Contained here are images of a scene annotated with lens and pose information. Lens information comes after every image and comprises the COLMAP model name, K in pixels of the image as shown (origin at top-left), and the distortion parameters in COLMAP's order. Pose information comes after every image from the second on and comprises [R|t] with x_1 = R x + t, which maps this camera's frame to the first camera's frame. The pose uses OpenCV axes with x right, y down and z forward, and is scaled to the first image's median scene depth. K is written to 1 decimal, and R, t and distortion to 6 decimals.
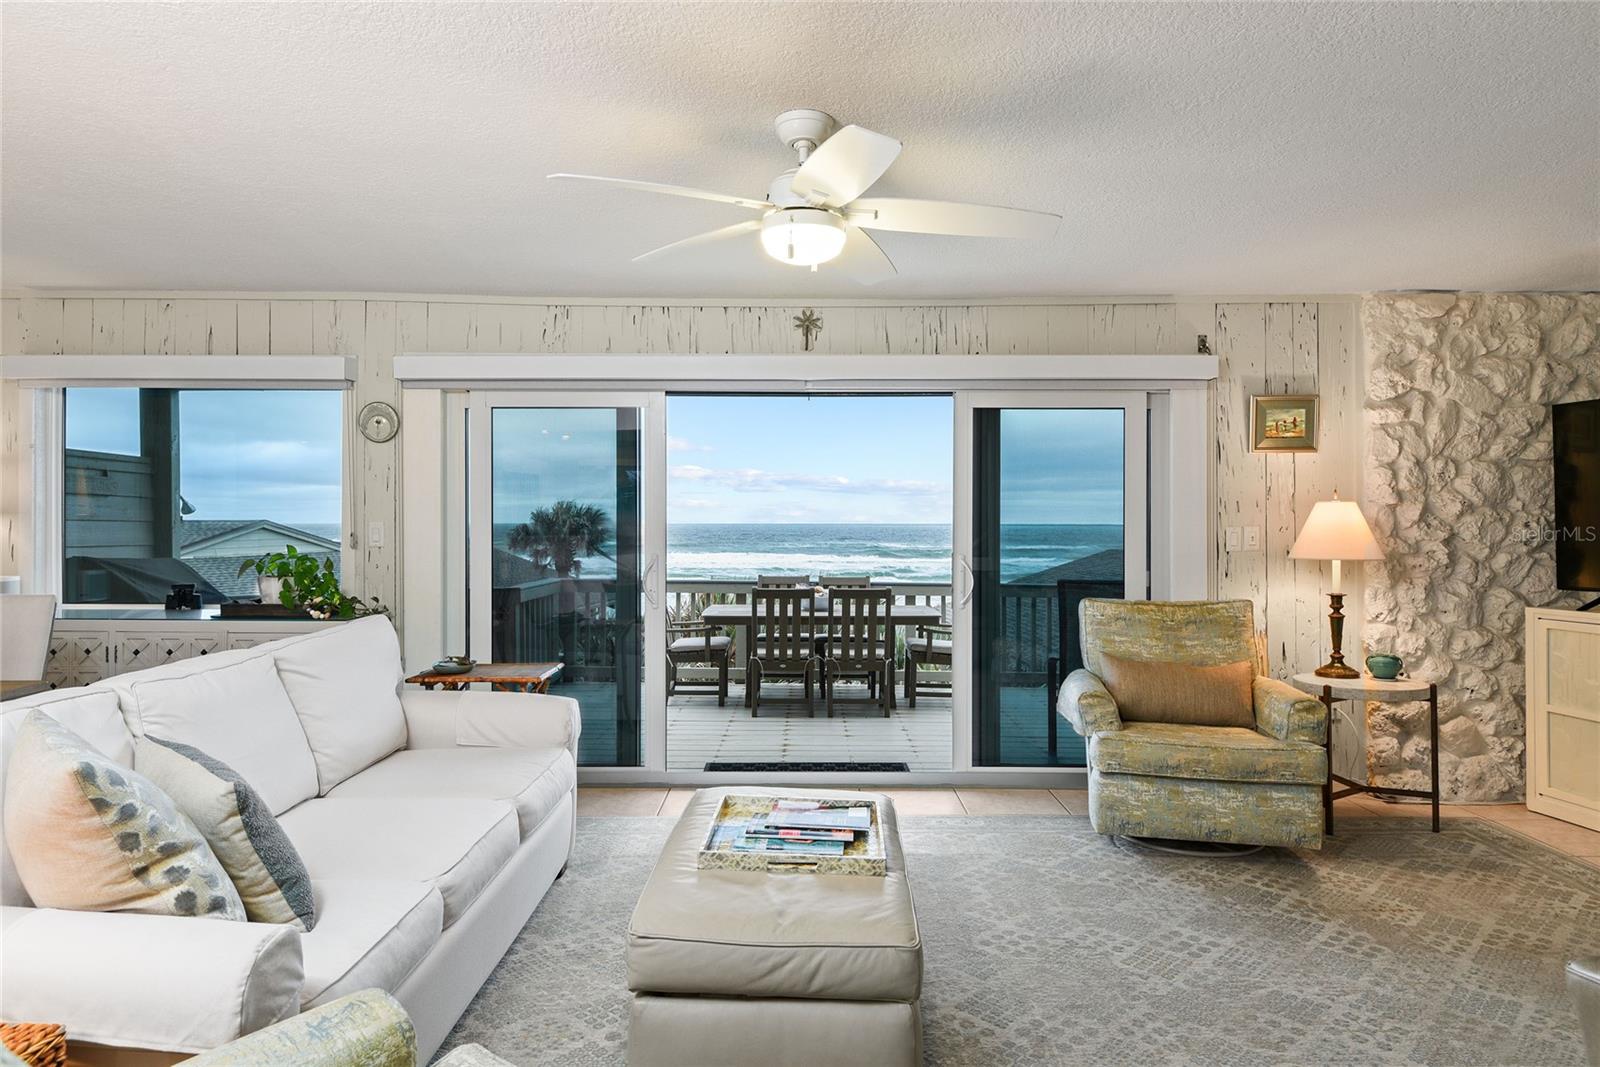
lens RADIAL K [[918.3, 0, 812.8], [0, 918.3, 519.6], [0, 0, 1]] dist [0.015438, -0.020129]
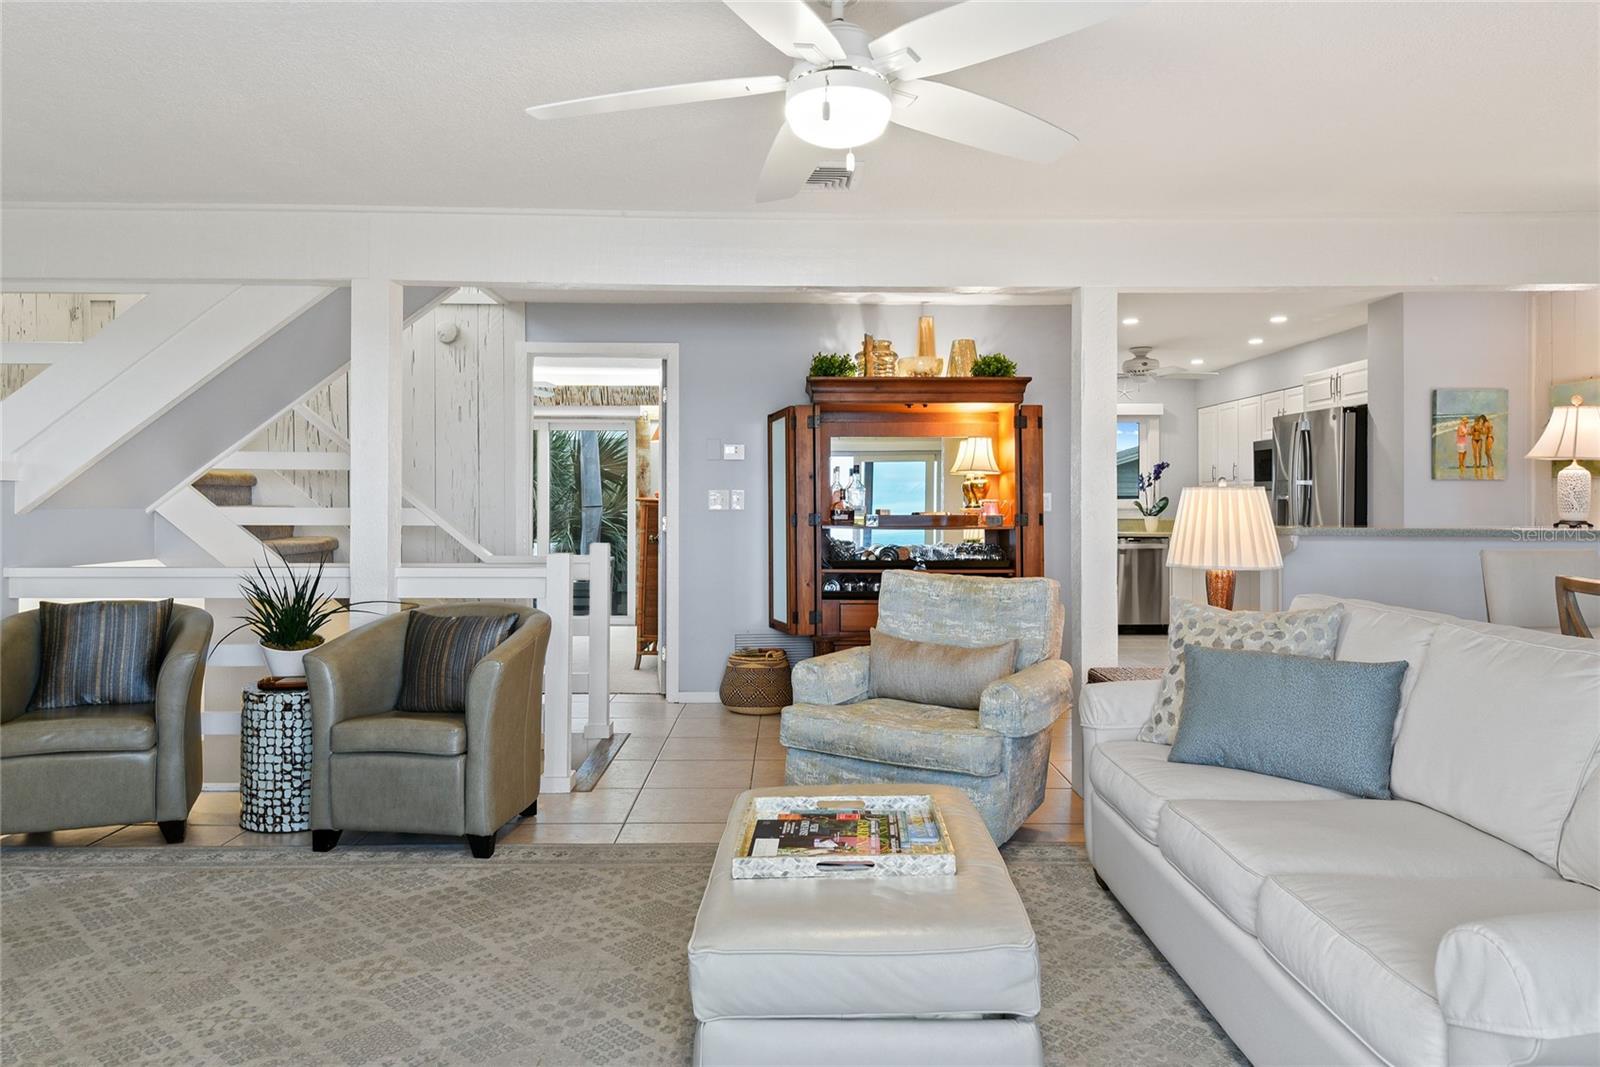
lens RADIAL K [[1050.0, 0, 801.5], [0, 1050.0, 498.3], [0, 0, 1]] dist [0.032454, -0.016400]
pose [[-0.999985, -0.003854, -0.003964, 0.014600], [-0.003829, 0.999973, -0.006269, 0.020413], [0.003988, -0.006254, -0.999972, 1.095890]]
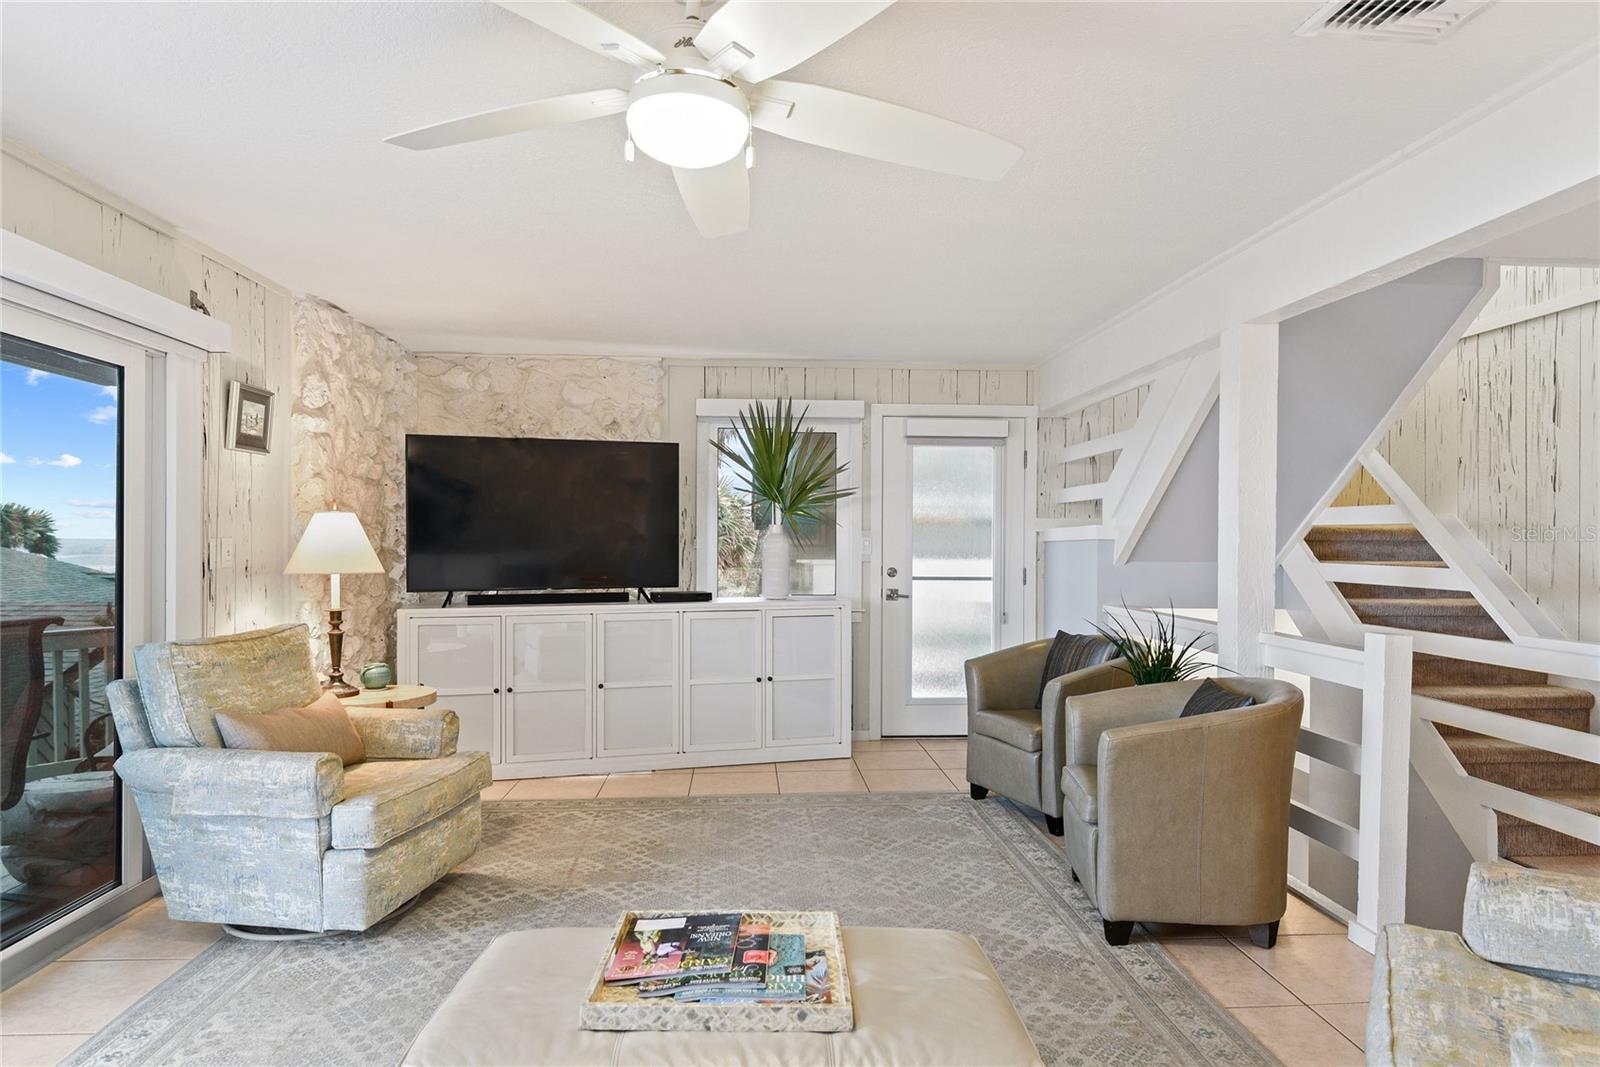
lens RADIAL K [[965.5, 0, 794.6], [0, 965.5, 546.5], [0, 0, 1]] dist [0.027444, -0.026420]
pose [[-0.048541, -0.006764, 0.998798, -0.429080], [-0.008902, 0.999940, 0.006339, 0.004905], [-0.998782, -0.008584, -0.048598, 0.545958]]
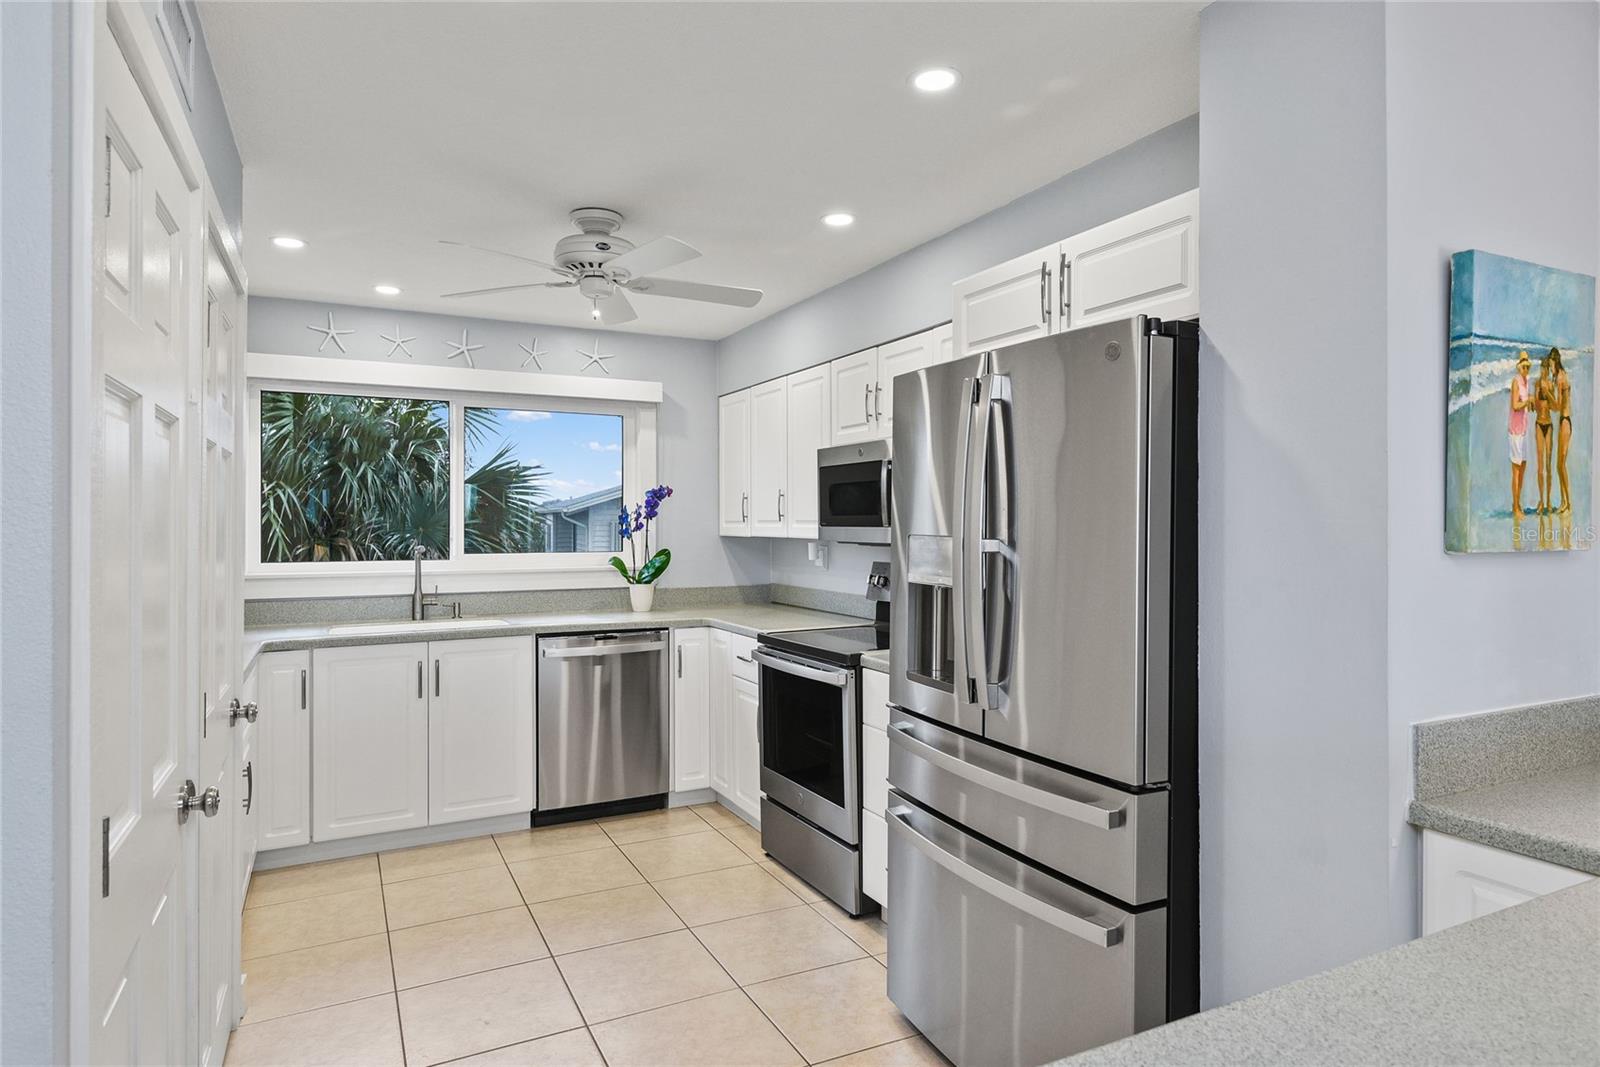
lens RADIAL K [[918.3, 0, 813.1], [0, 918.3, 524.1], [0, 0, 1]] dist [0.015438, -0.020129]
pose [[-0.893036, -0.001547, -0.449983, -0.421828], [-0.000590, 0.999997, -0.002267, -0.025194], [0.449986, -0.001759, -0.893034, -0.057172]]
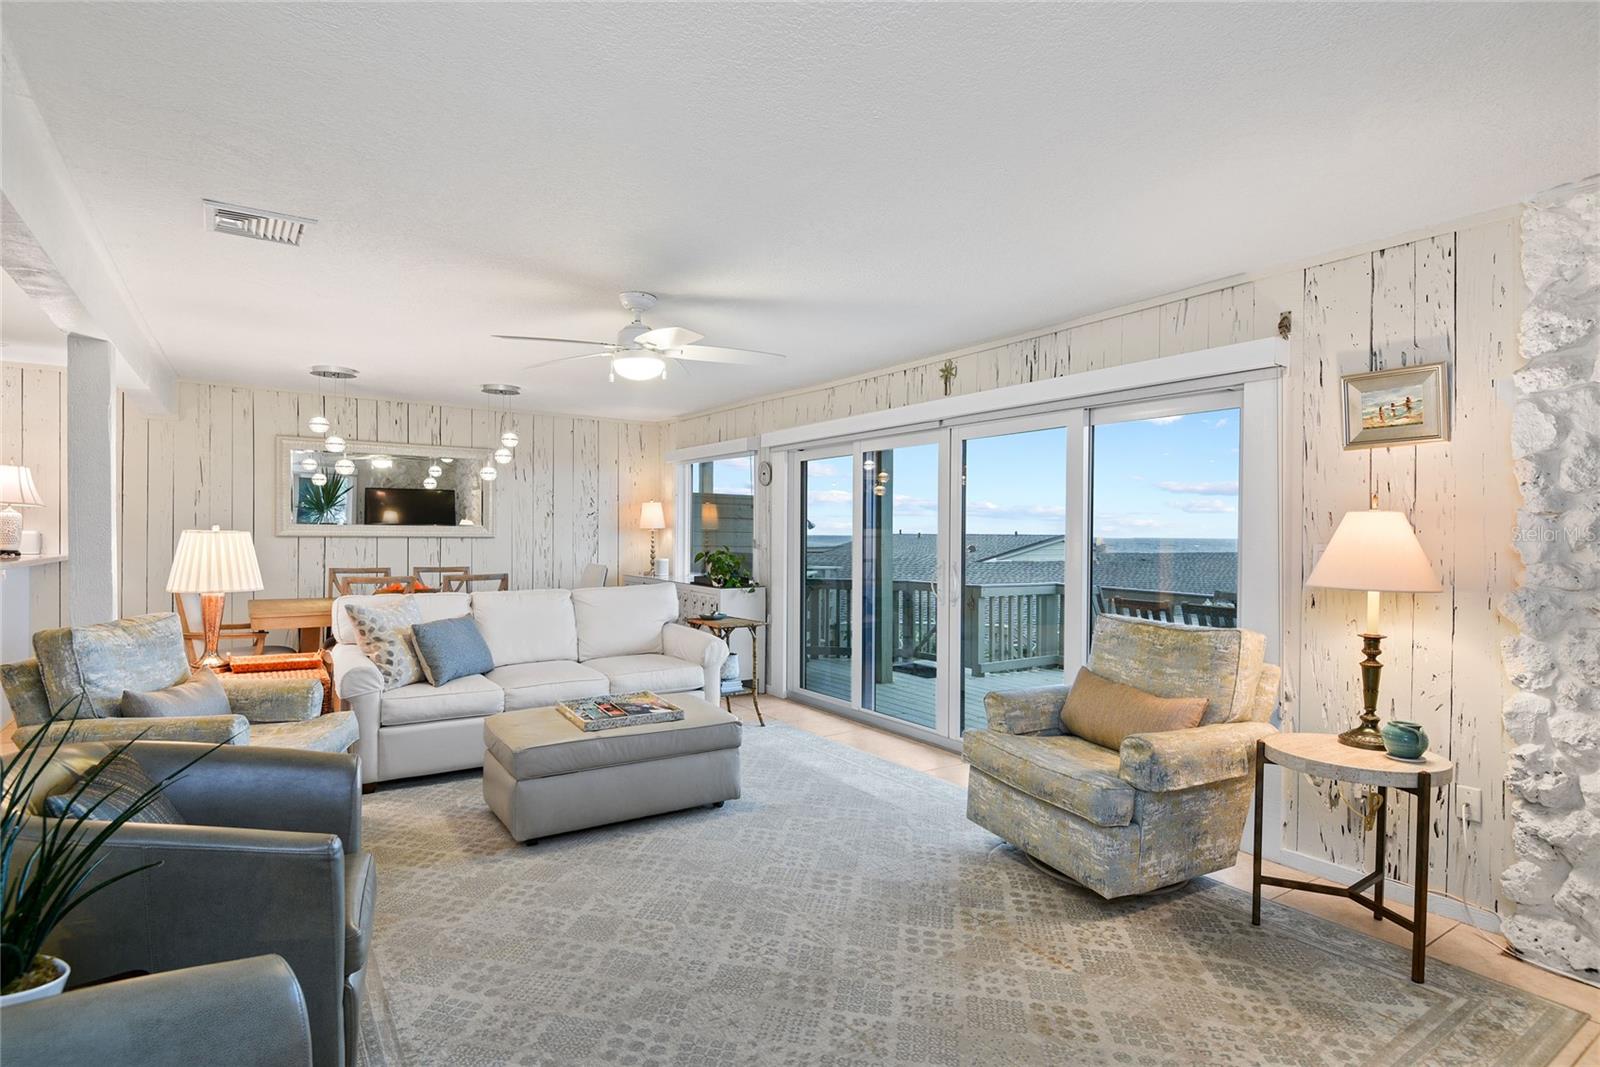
lens RADIAL K [[817.0, 0, 812.1], [0, 817.0, 545.9], [0, 0, 1]] dist [0.002342, -0.017246]
pose [[0.561177, 0.016761, -0.827526, 0.812295], [-0.006791, 0.999855, 0.015647, 0.001167], [0.827668, -0.003161, 0.561210, 0.241436]]
